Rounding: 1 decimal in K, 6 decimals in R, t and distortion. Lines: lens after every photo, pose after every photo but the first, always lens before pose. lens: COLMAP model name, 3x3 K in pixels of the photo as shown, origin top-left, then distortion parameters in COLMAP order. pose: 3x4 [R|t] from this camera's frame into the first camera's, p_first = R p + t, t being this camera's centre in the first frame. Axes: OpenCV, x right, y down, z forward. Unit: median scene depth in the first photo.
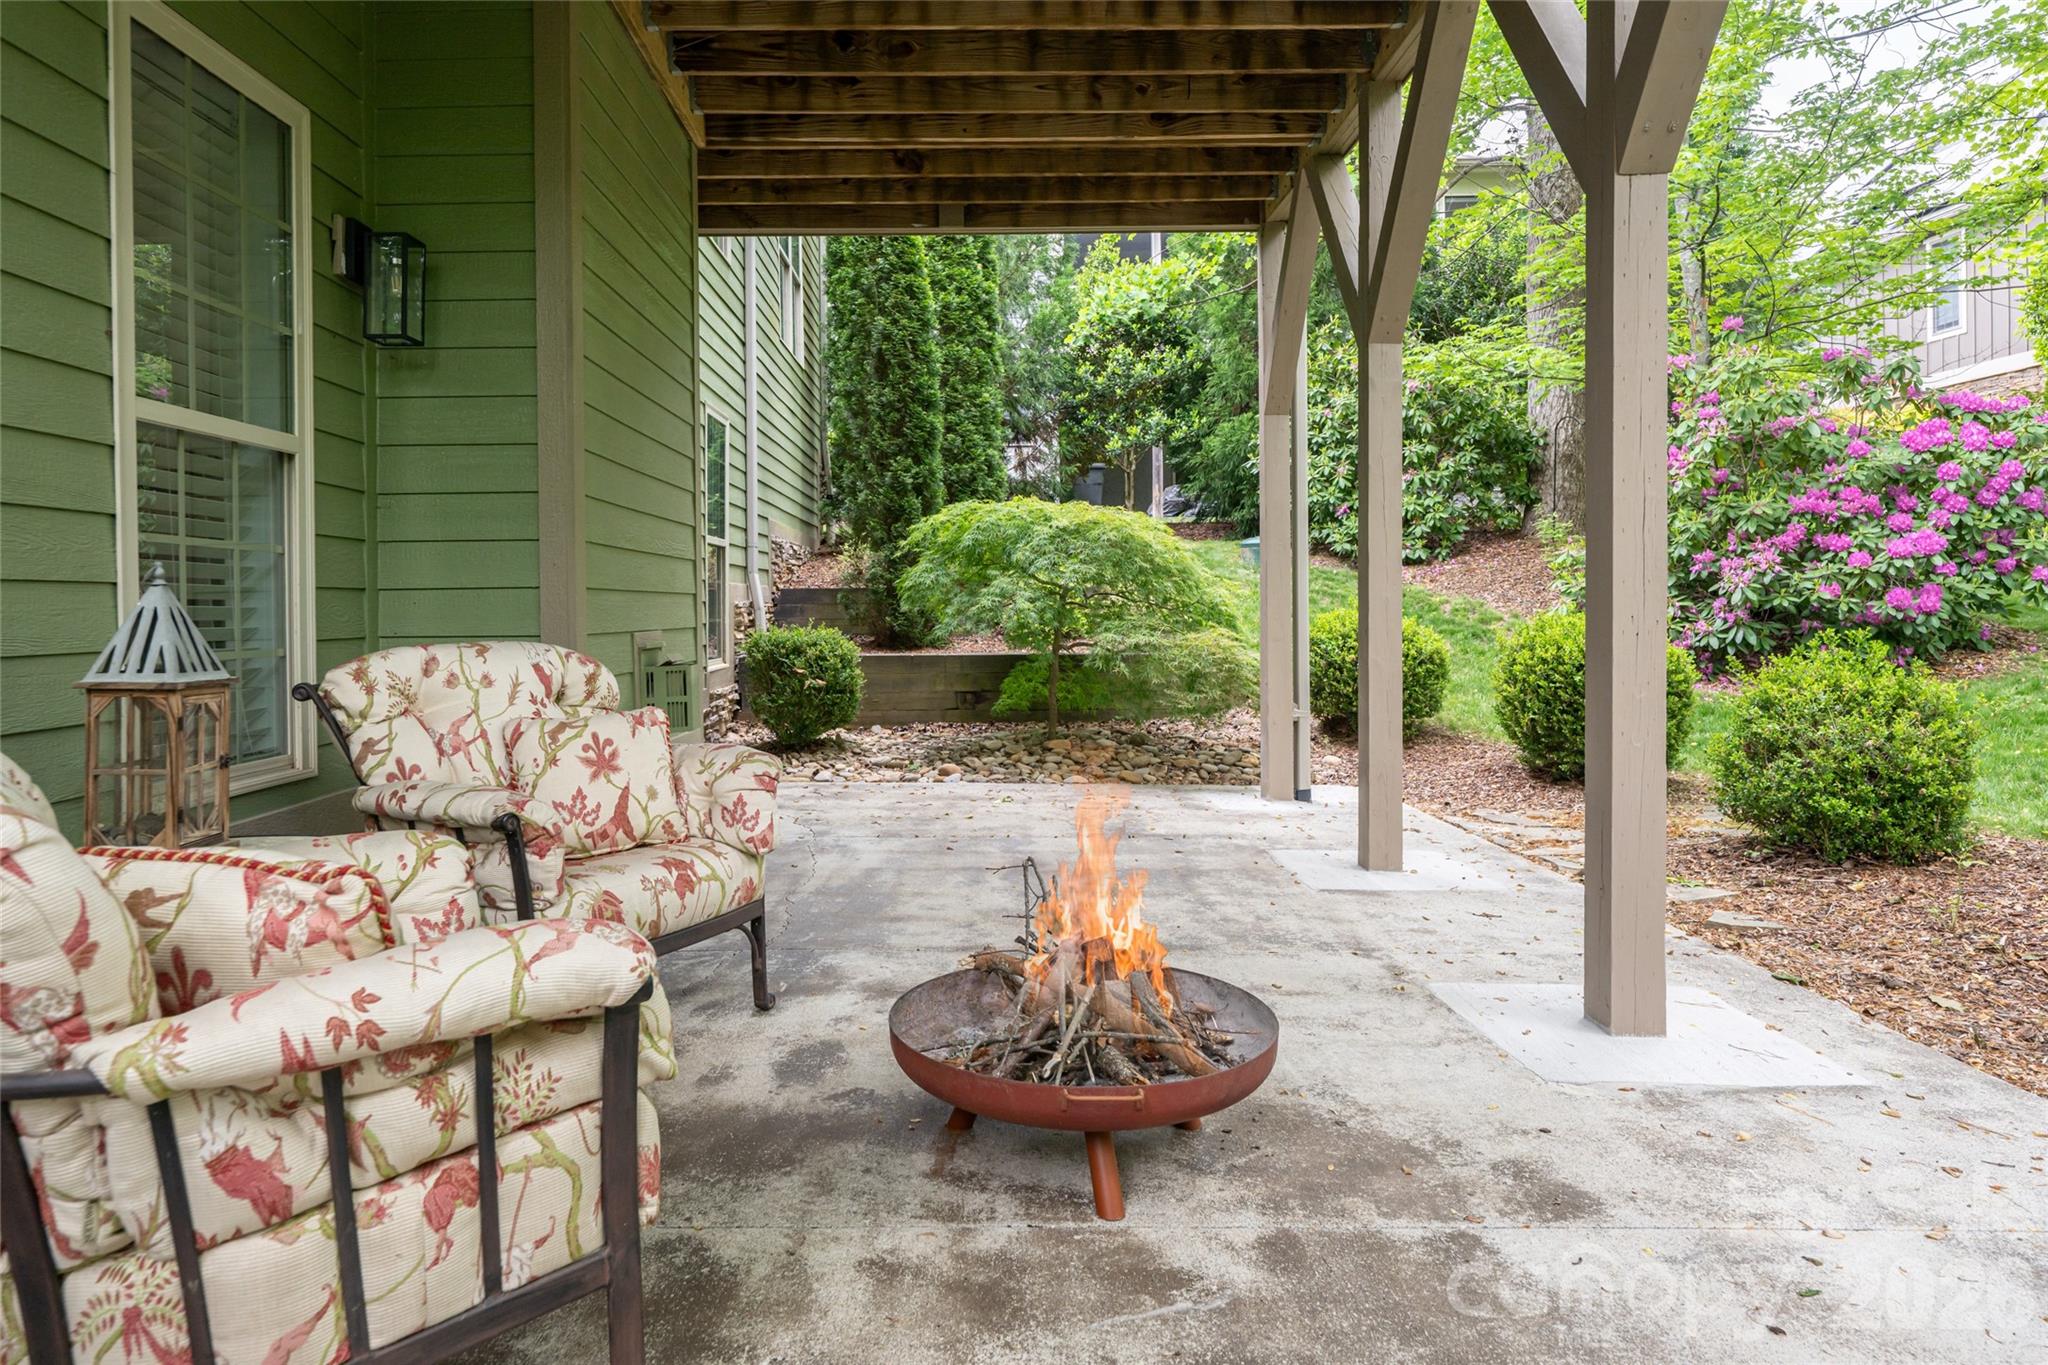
lens RADIAL K [[1235.3, 0, 1012.5], [0, 1235.3, 611.2], [0, 0, 1]] dist [-0.006404, -0.002126]
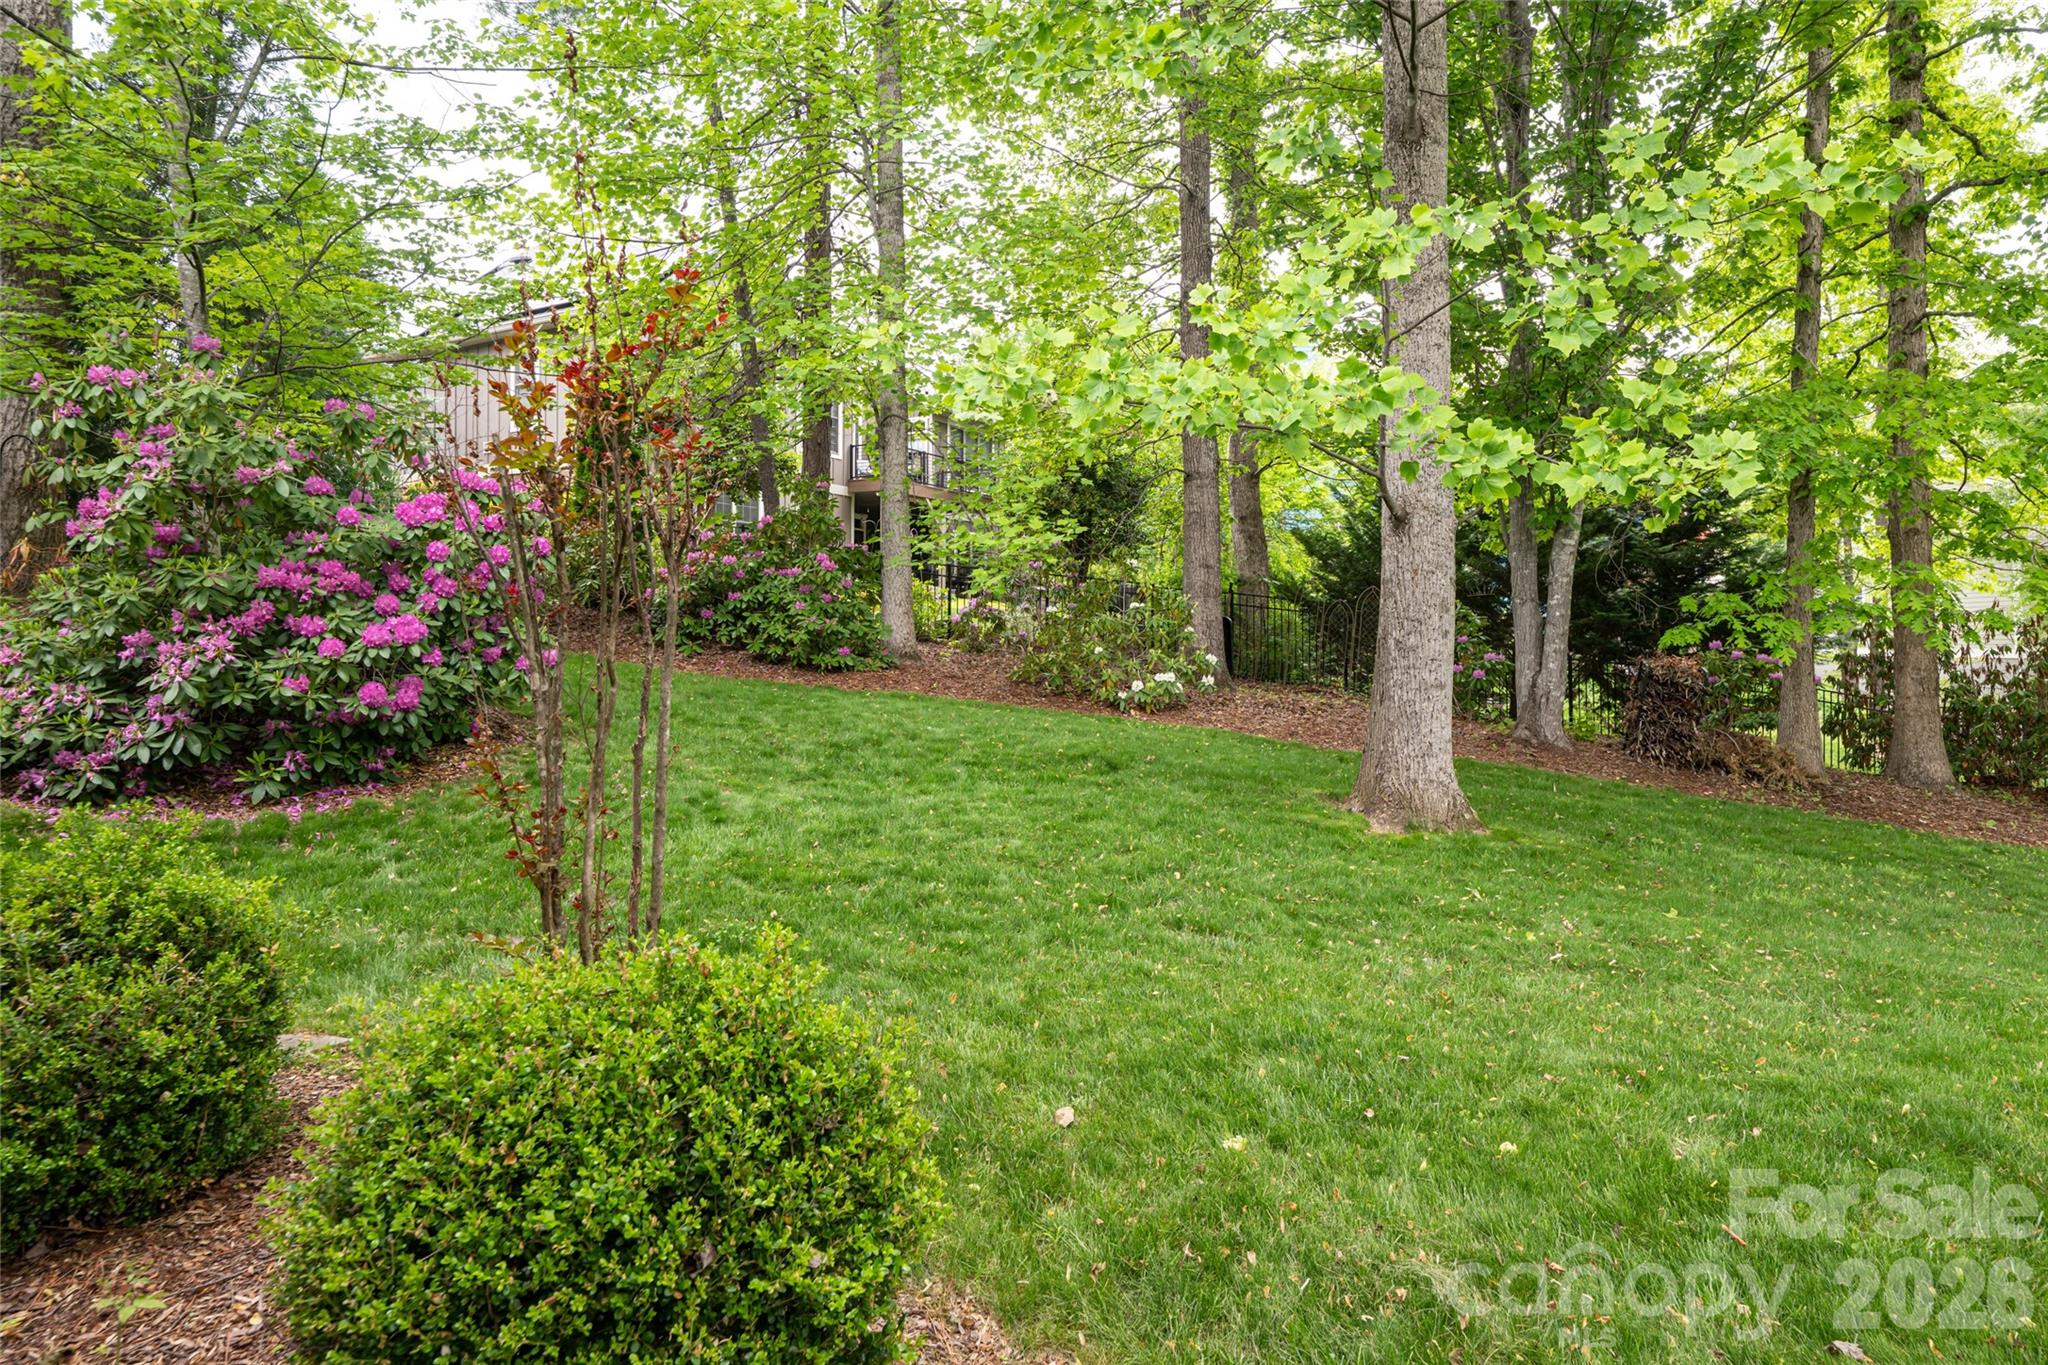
lens RADIAL K [[1301.2, 0, 1024.8], [0, 1301.2, 676.9], [0, 0, 1]] dist [0.007778, 0.000209]
pose [[0.520161, -0.002671, 0.854064, 0.167093], [0.000517, 0.999996, 0.002812, -0.023590], [-0.854068, -0.001021, 0.520160, 0.125966]]
